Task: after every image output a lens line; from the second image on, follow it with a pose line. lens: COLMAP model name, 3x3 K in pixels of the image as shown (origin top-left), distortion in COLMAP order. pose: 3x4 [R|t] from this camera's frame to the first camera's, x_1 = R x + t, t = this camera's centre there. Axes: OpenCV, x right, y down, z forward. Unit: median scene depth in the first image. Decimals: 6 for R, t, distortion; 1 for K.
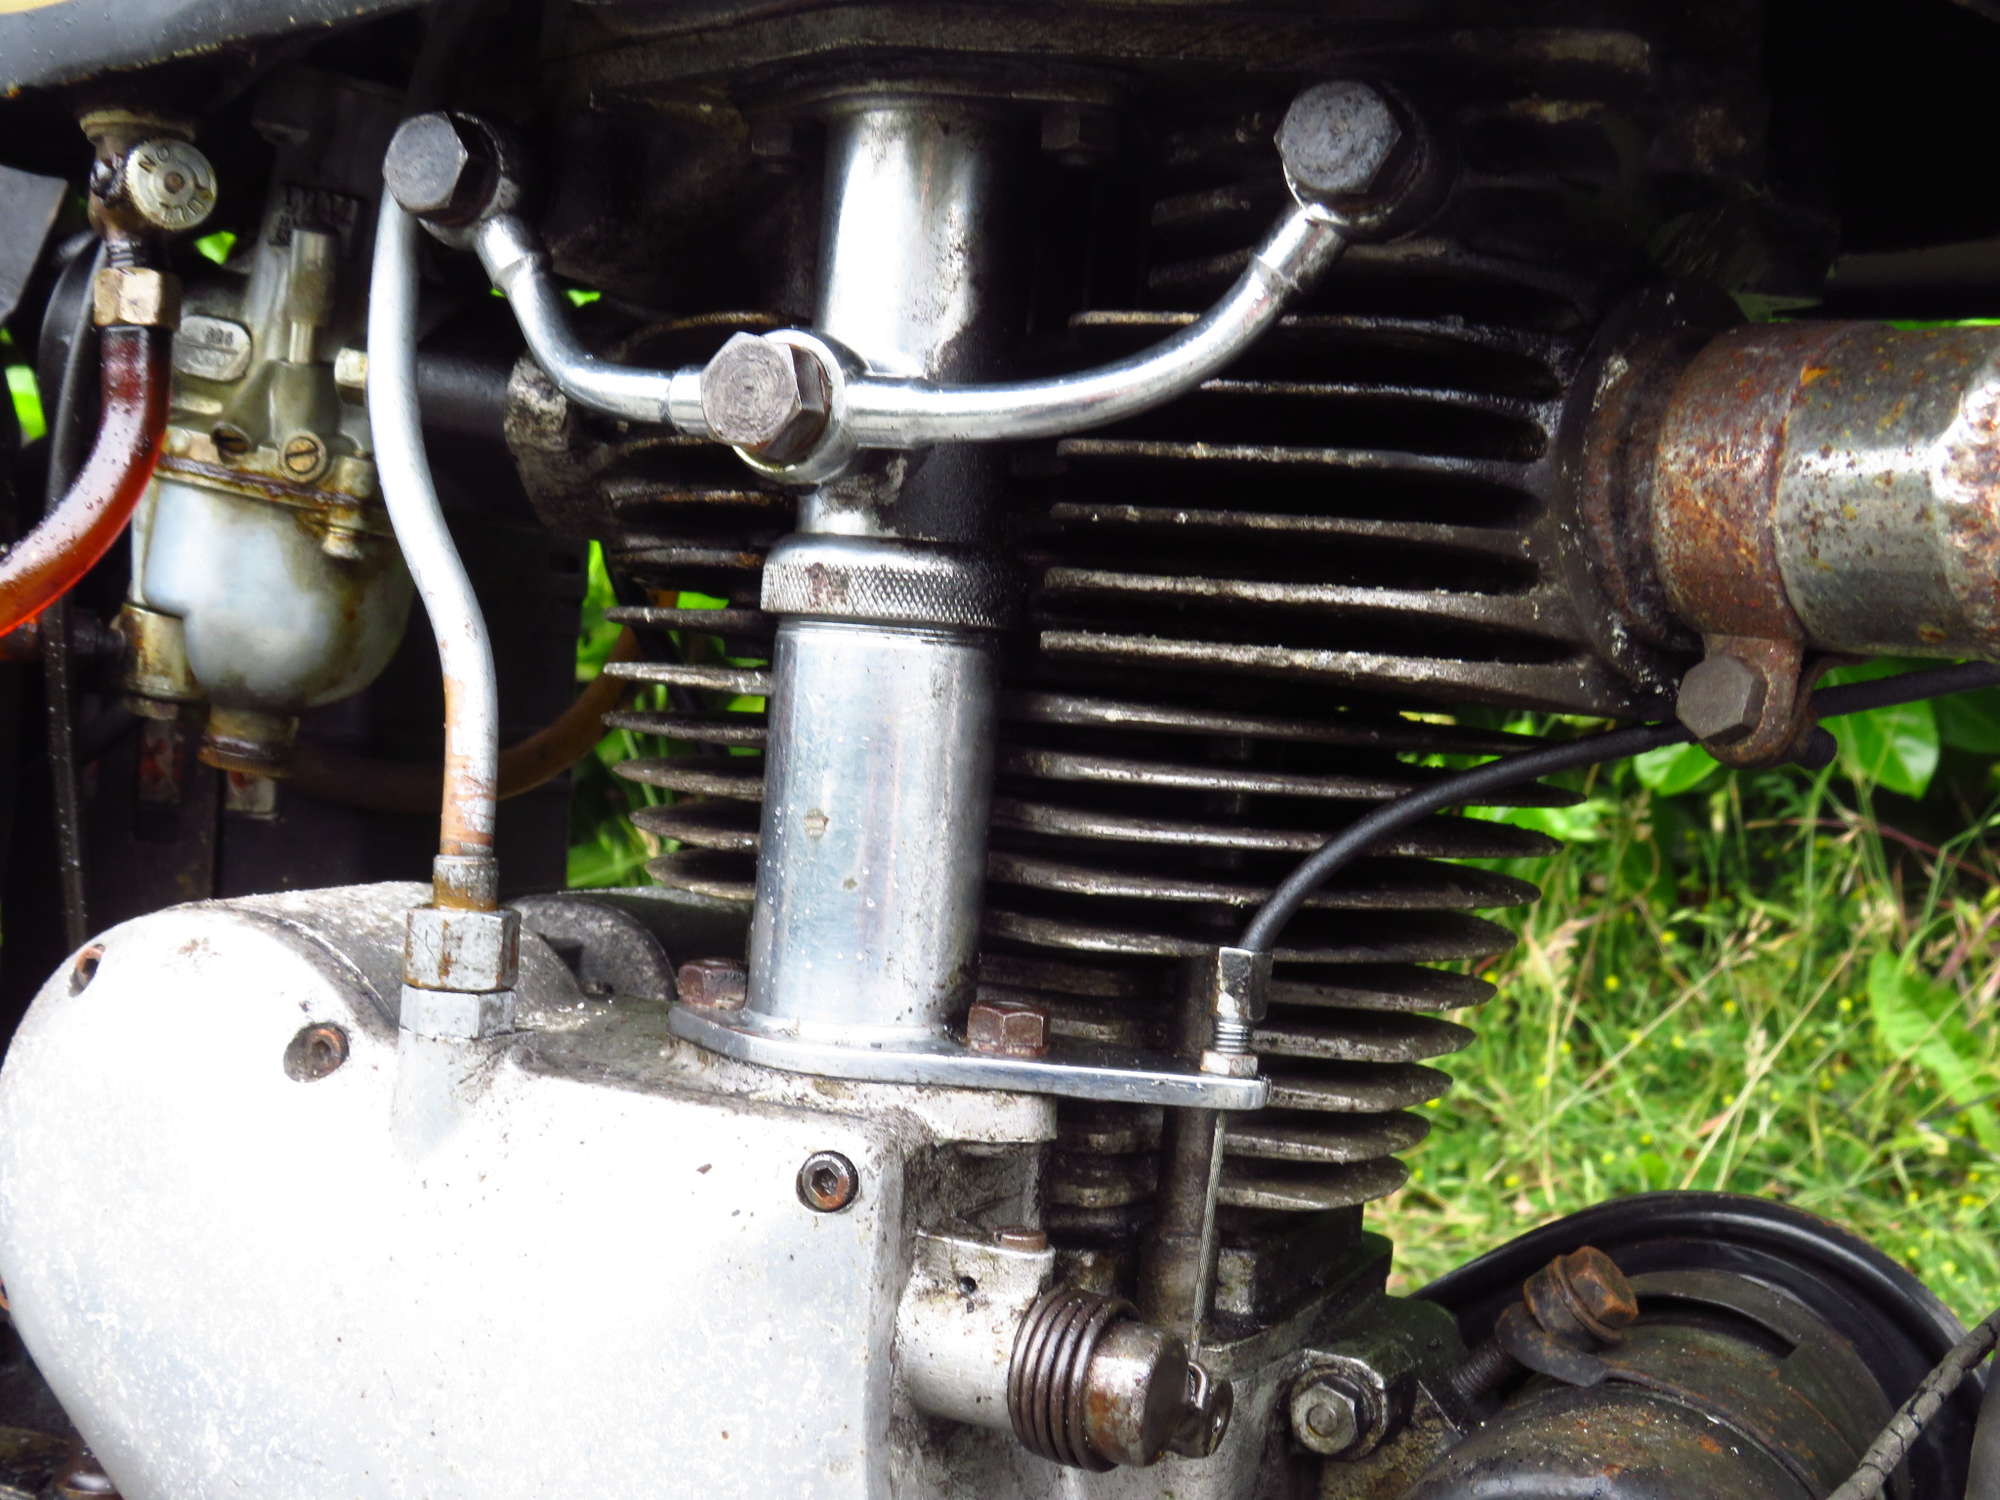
lens RADIAL K [[2373.4, 0, 999.1], [0, 2373.4, 744.3], [0, 0, 1]] dist [-0.076596, 0.030942]
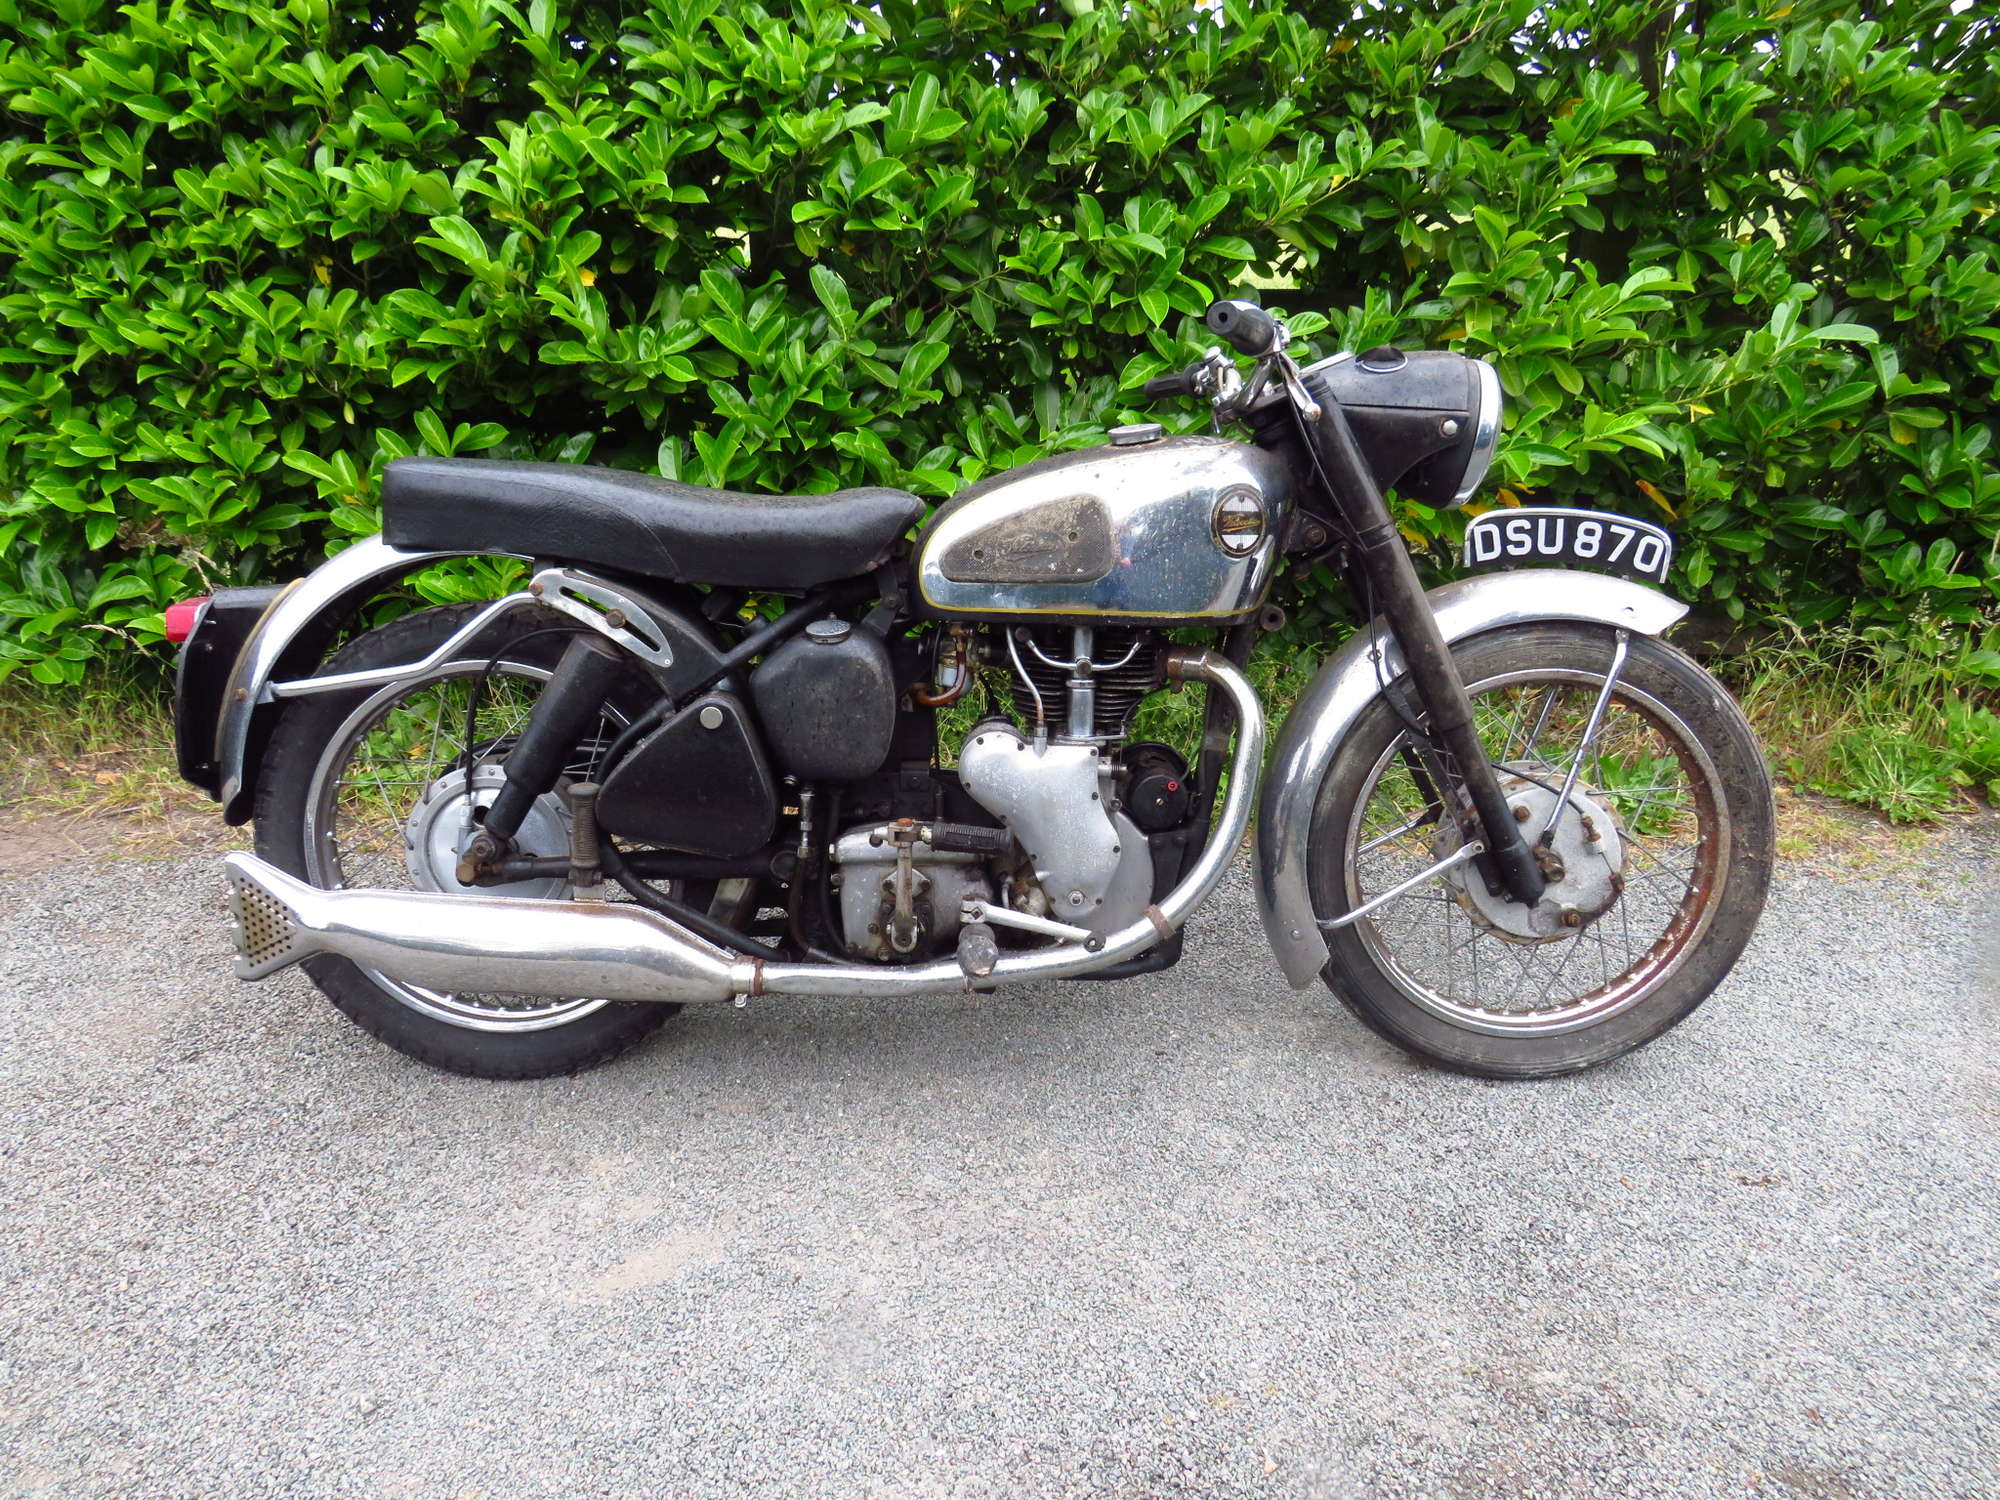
lens RADIAL K [[1408.3, 0, 1005.8], [0, 1408.3, 754.4], [0, 0, 1]] dist [-0.018448, 0.002351]
pose [[0.894372, -0.139577, 0.424991, -2.476449], [0.060170, 0.978977, 0.194894, -0.817108], [-0.443259, -0.148736, 0.883968, -3.358658]]
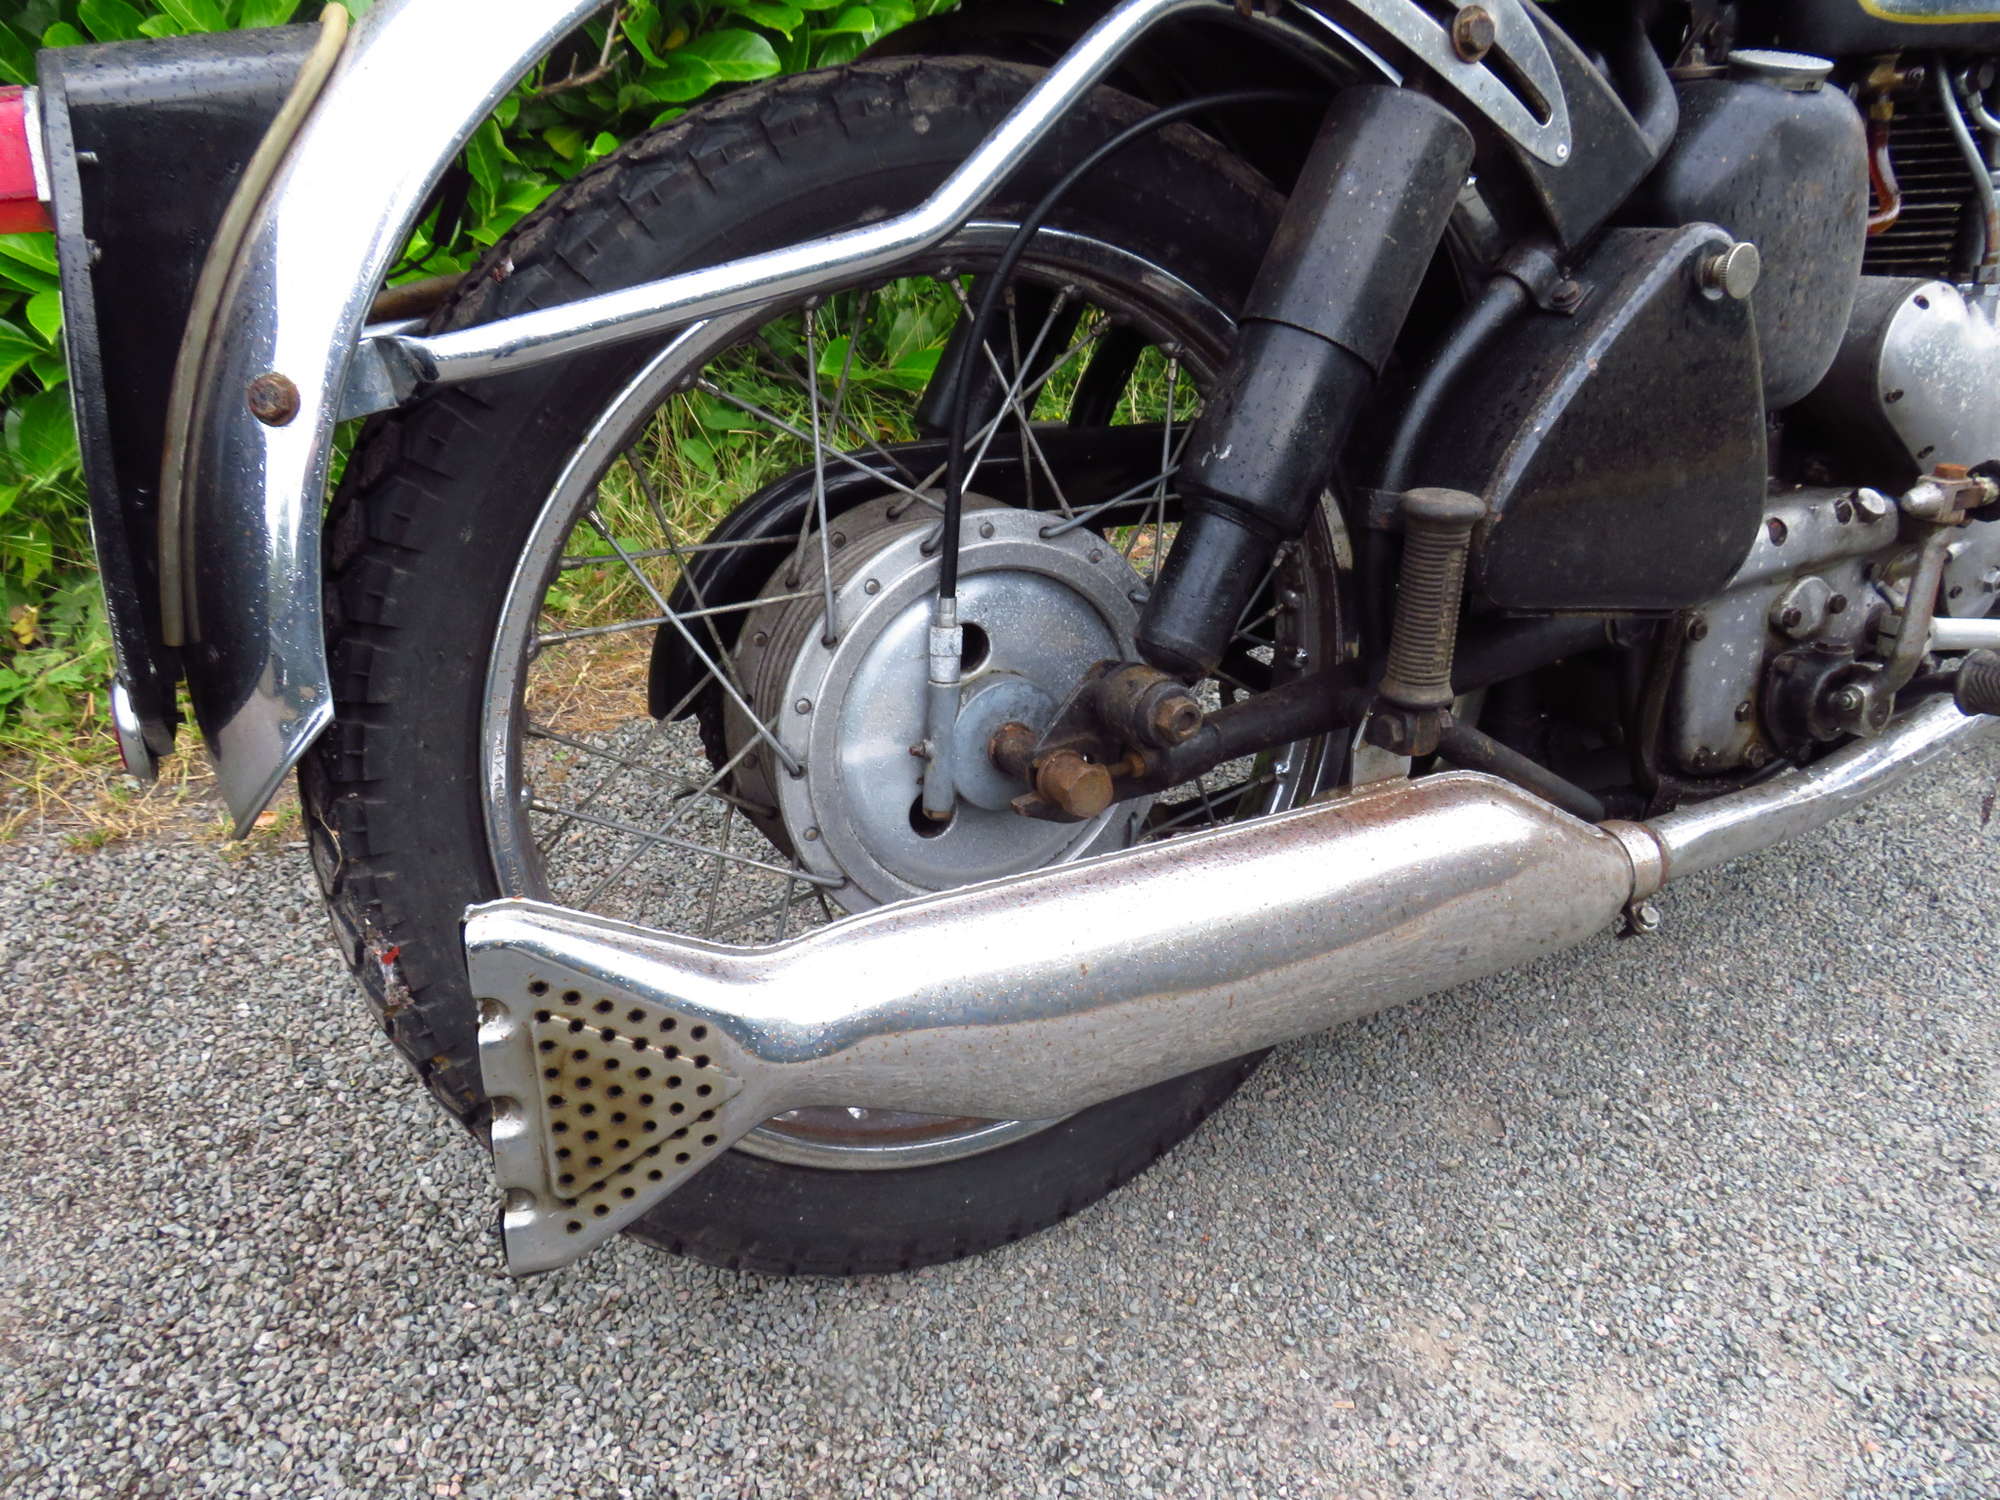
lens RADIAL K [[1522.0, 0, 991.2], [0, 1522.0, 746.9], [0, 0, 1]] dist [-0.051153, 0.022673]
pose [[0.575889, -0.375824, 0.726022, -3.643727], [0.120127, 0.917331, 0.379569, -0.381488], [-0.808654, -0.131375, 0.573428, 0.819392]]
